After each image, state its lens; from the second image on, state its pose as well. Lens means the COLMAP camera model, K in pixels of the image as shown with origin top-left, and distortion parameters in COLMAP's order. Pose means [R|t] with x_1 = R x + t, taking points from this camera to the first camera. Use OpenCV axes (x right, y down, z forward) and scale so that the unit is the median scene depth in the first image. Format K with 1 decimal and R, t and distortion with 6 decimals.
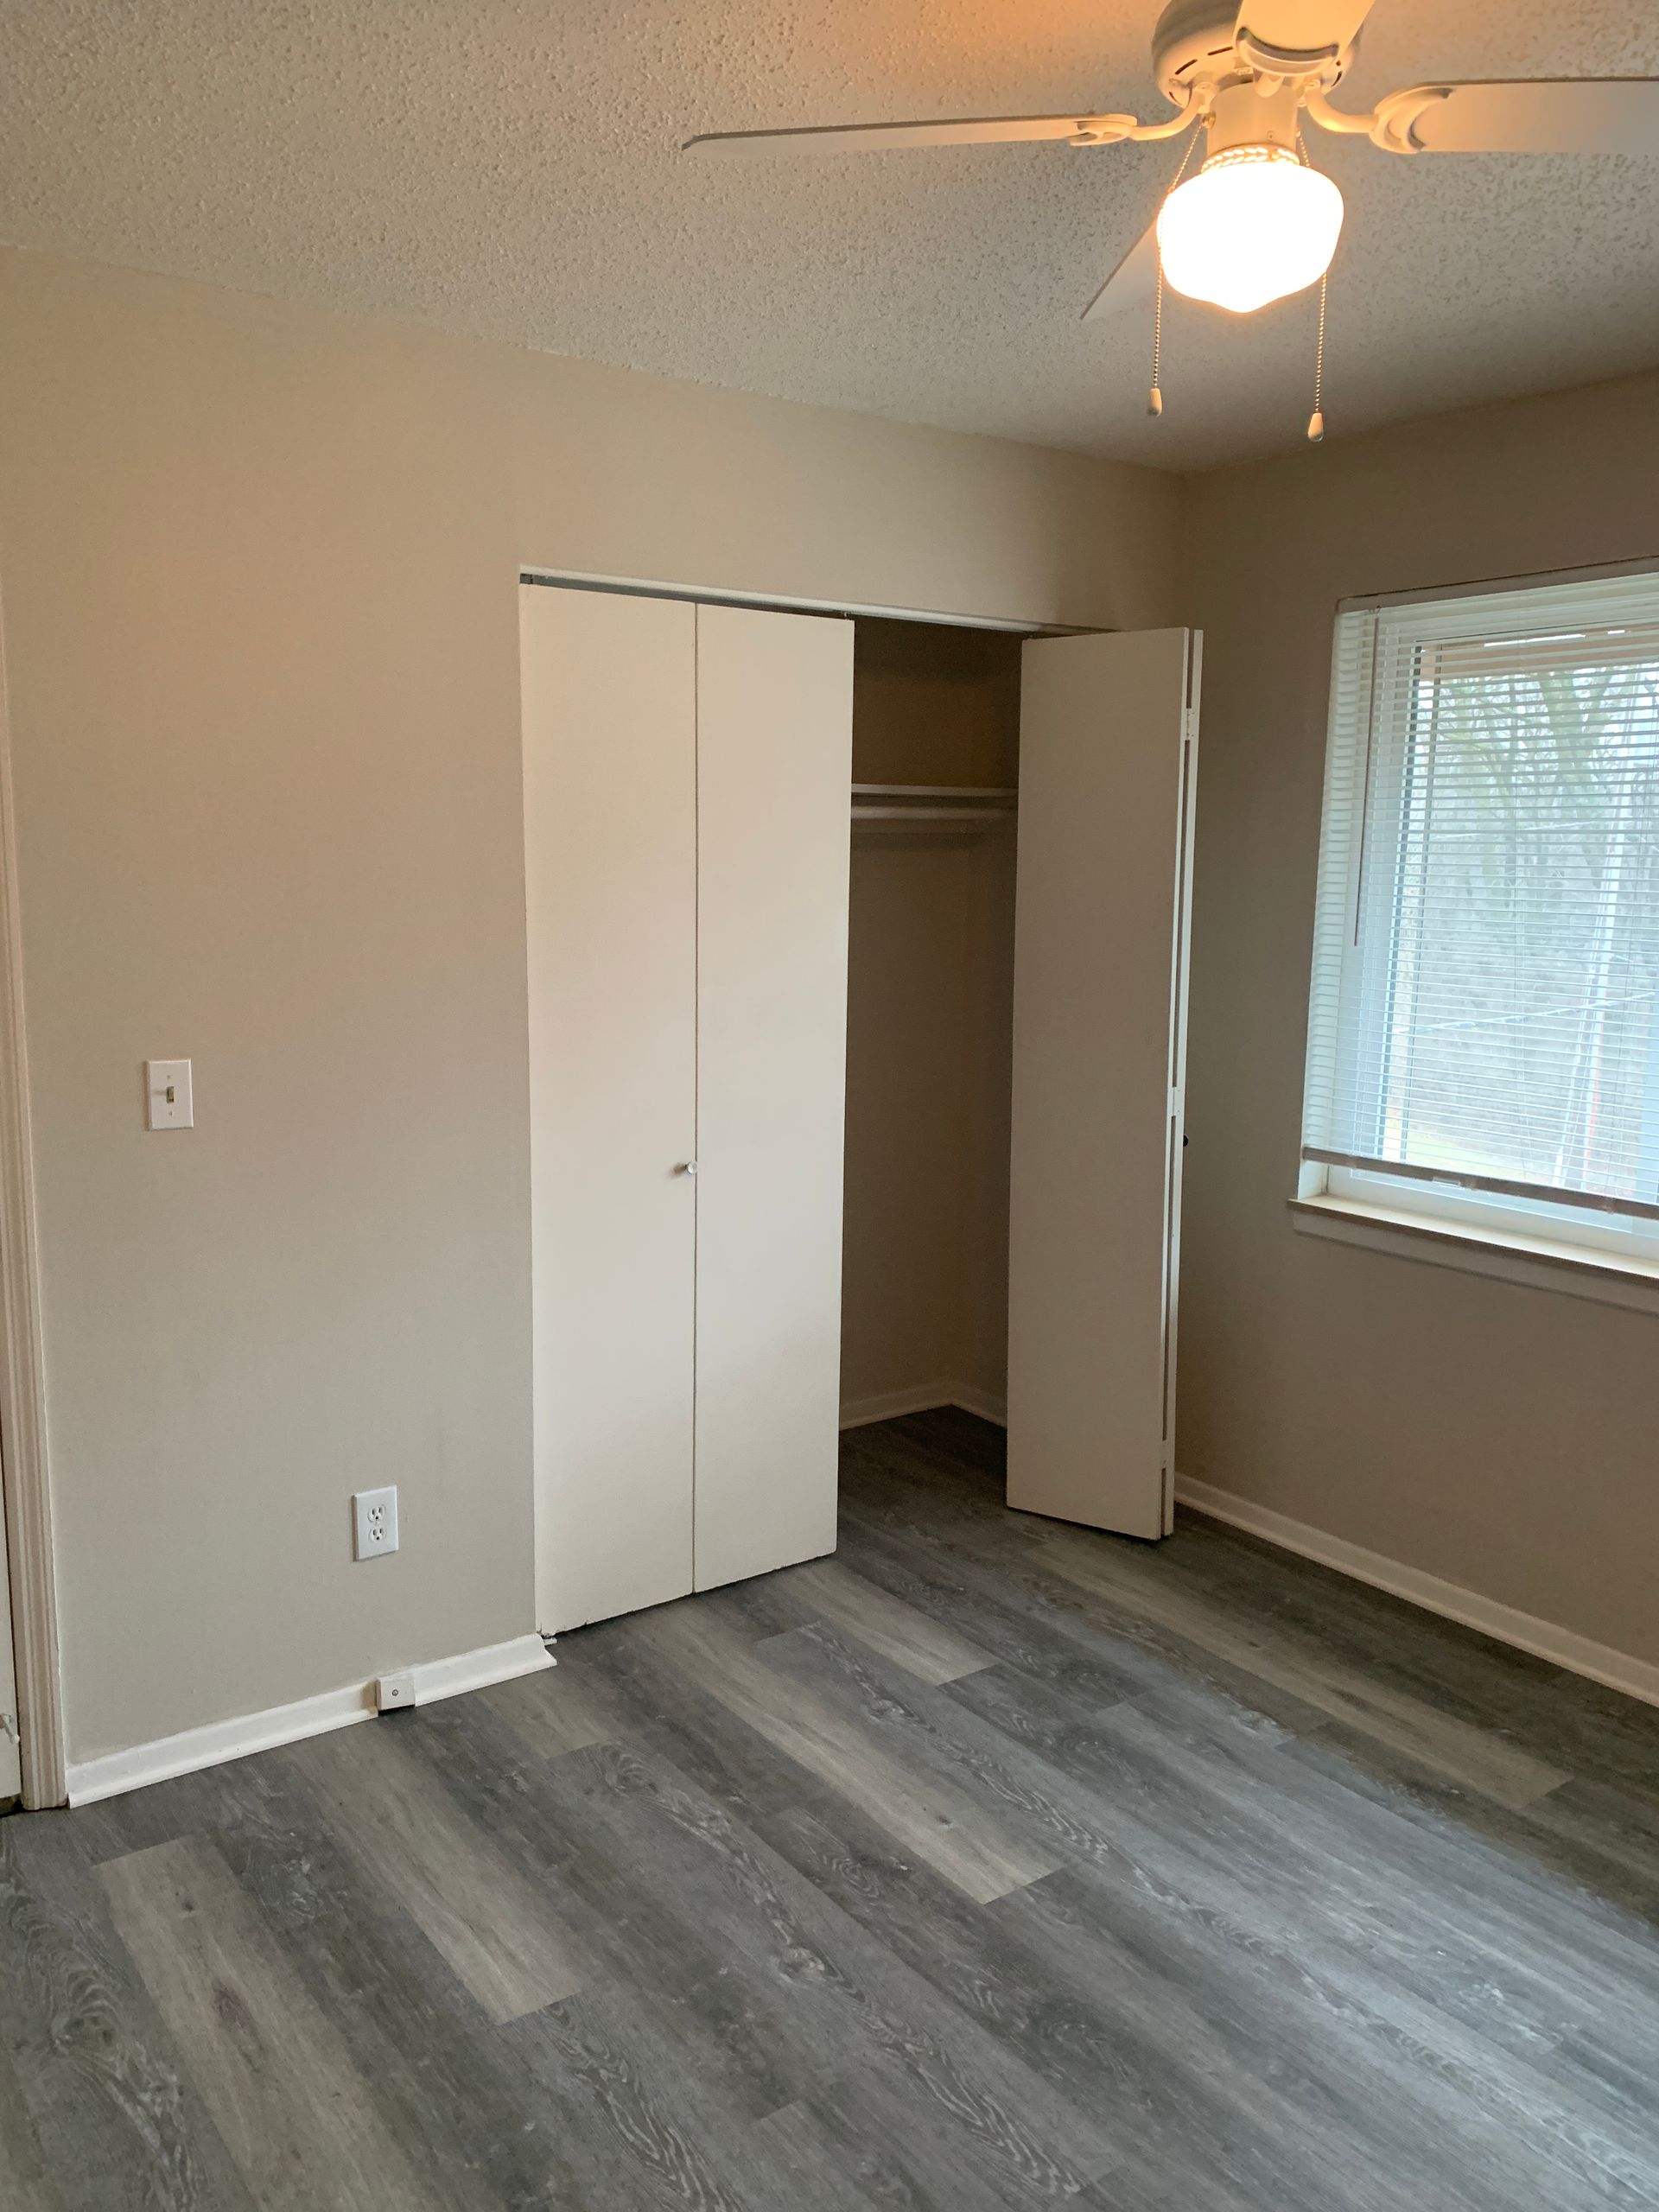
lens RADIAL K [[1685.4, 0, 786.8], [0, 1685.4, 1147.9], [0, 0, 1]] dist [0.005932, -0.000196]
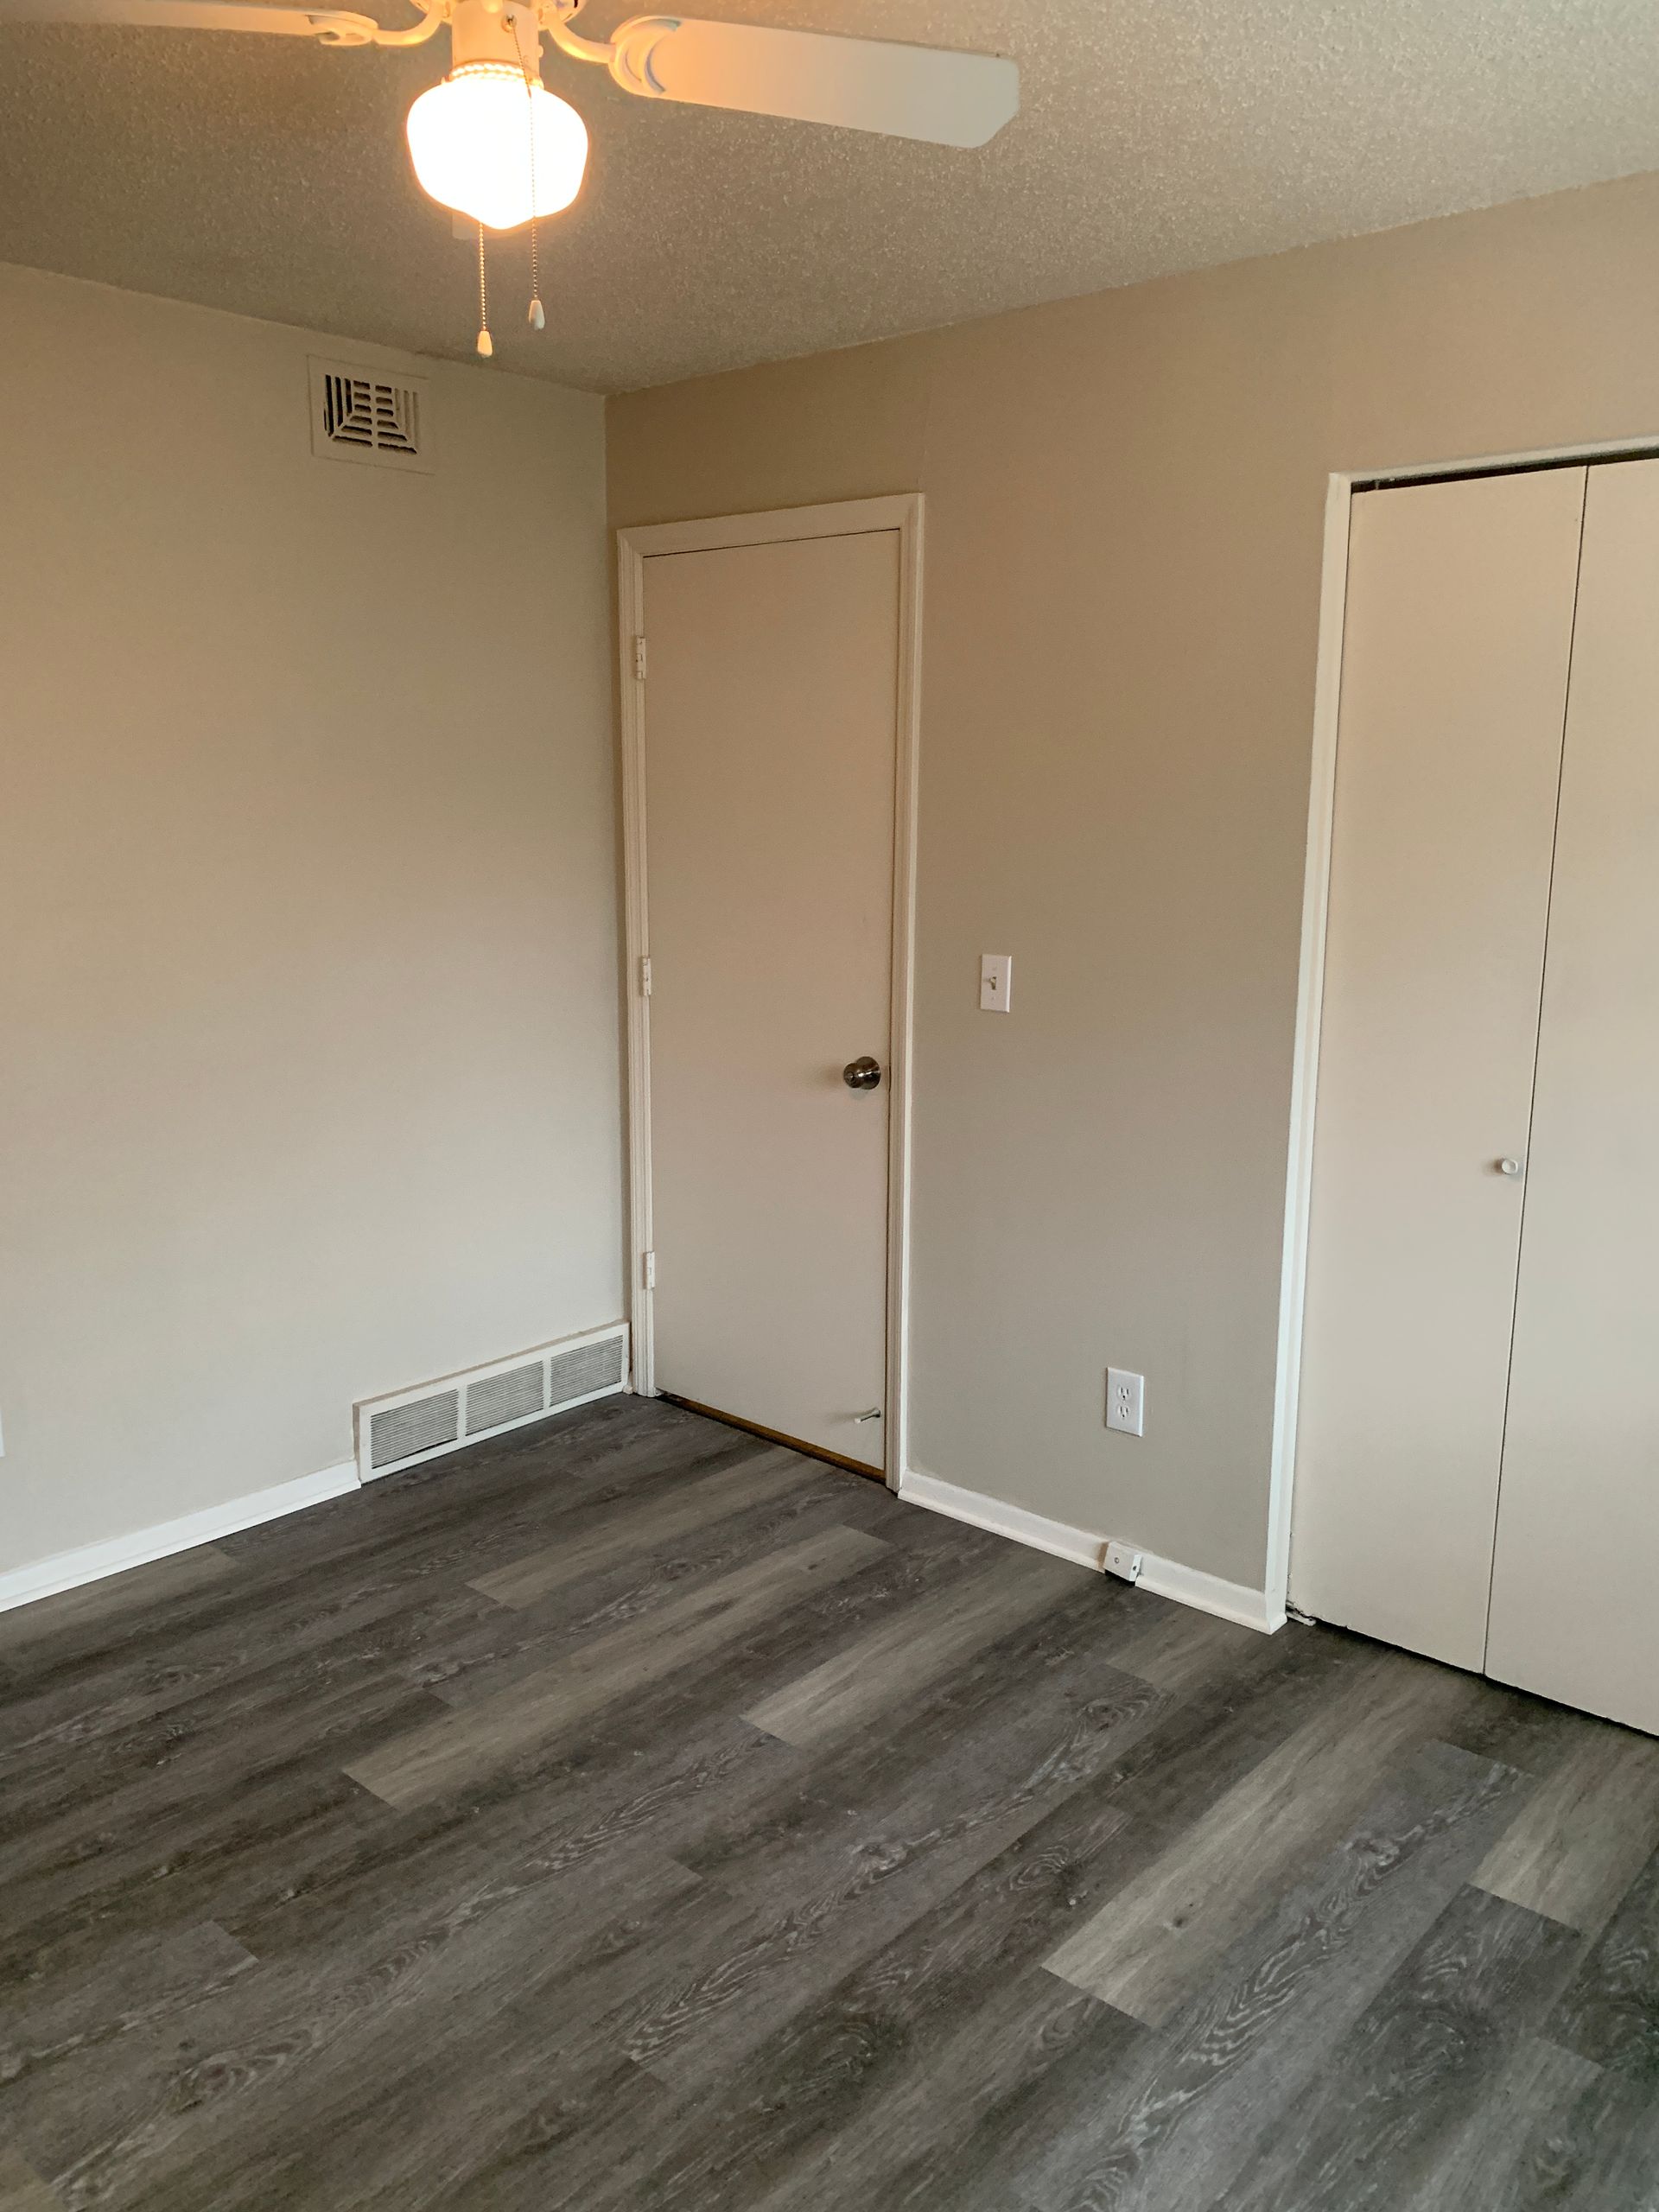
lens RADIAL K [[1689.5, 0, 843.0], [0, 1689.5, 1101.9], [0, 0, 1]] dist [0.004219, -0.009436]
pose [[0.241592, 0.174502, -0.954559, 0.806761], [-0.176449, 0.975198, 0.133617, -0.091972], [0.954201, 0.136150, 0.266390, 0.559593]]
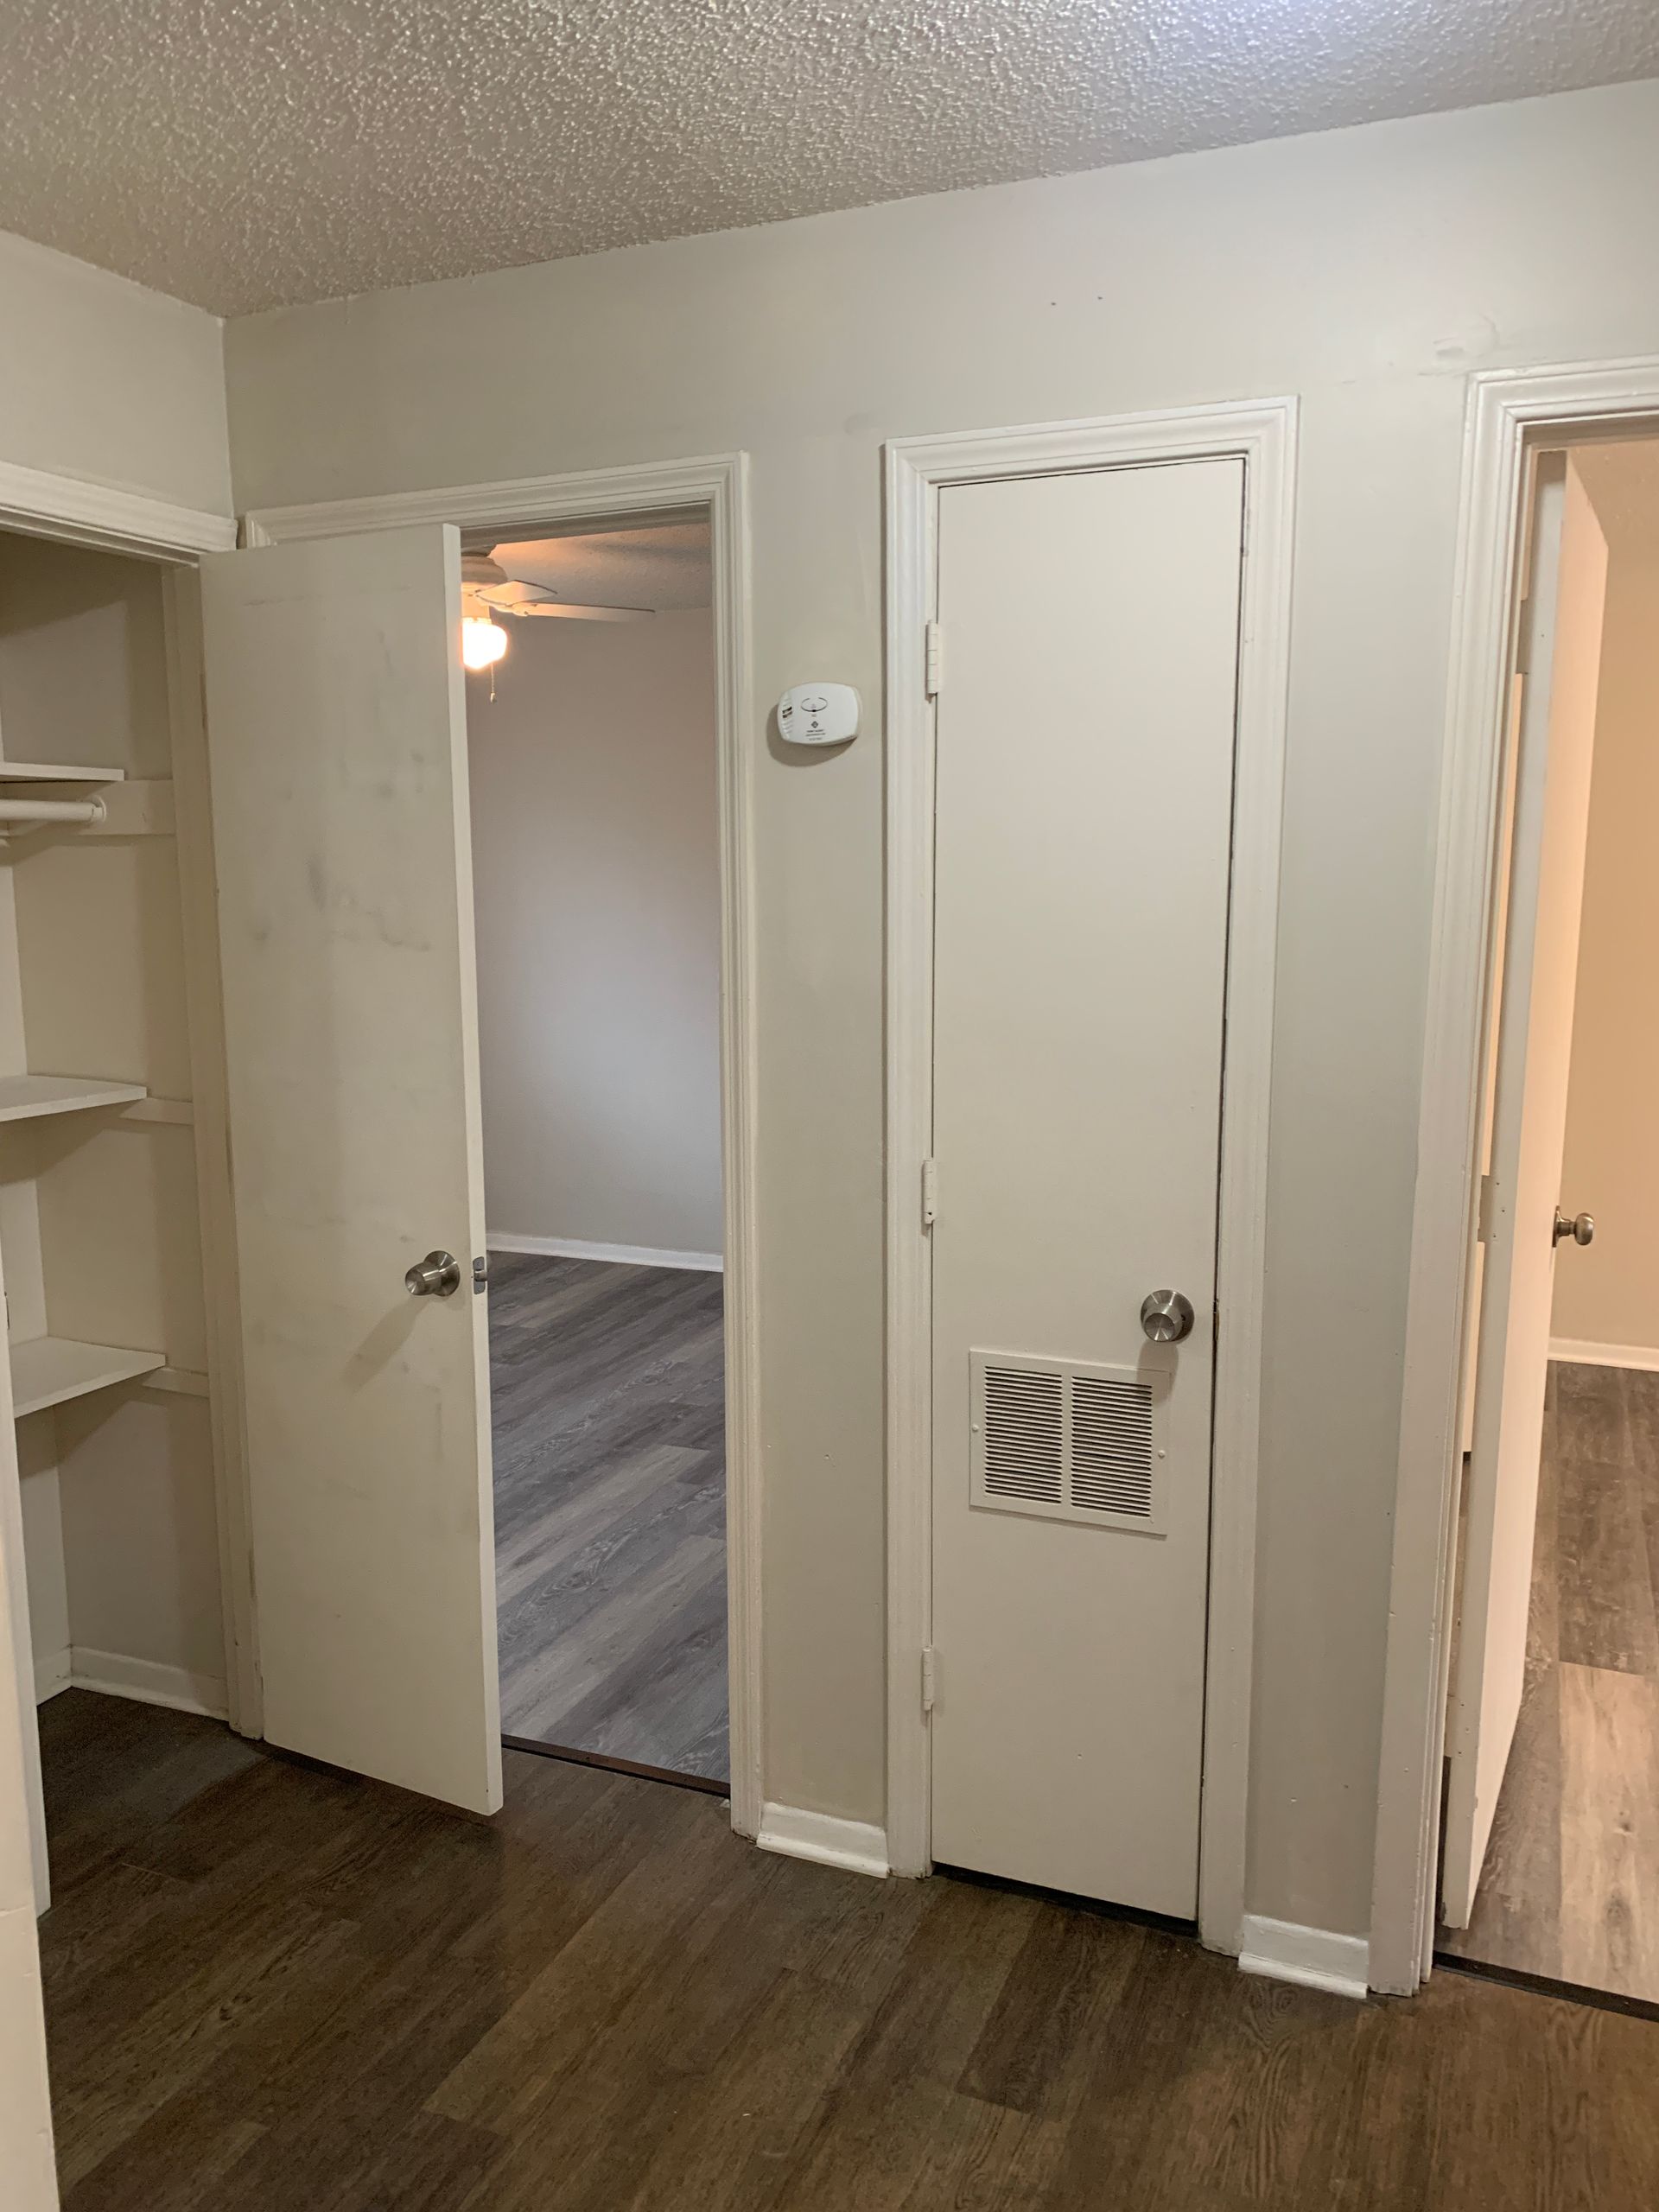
lens RADIAL K [[1689.5, 0, 843.0], [0, 1689.5, 1101.9], [0, 0, 1]] dist [0.004219, -0.009436]
pose [[-0.535073, -0.135343, 0.833894, -1.526380], [0.147446, 0.956972, 0.249929, -0.244185], [-0.831839, 0.256685, -0.492094, 1.208942]]
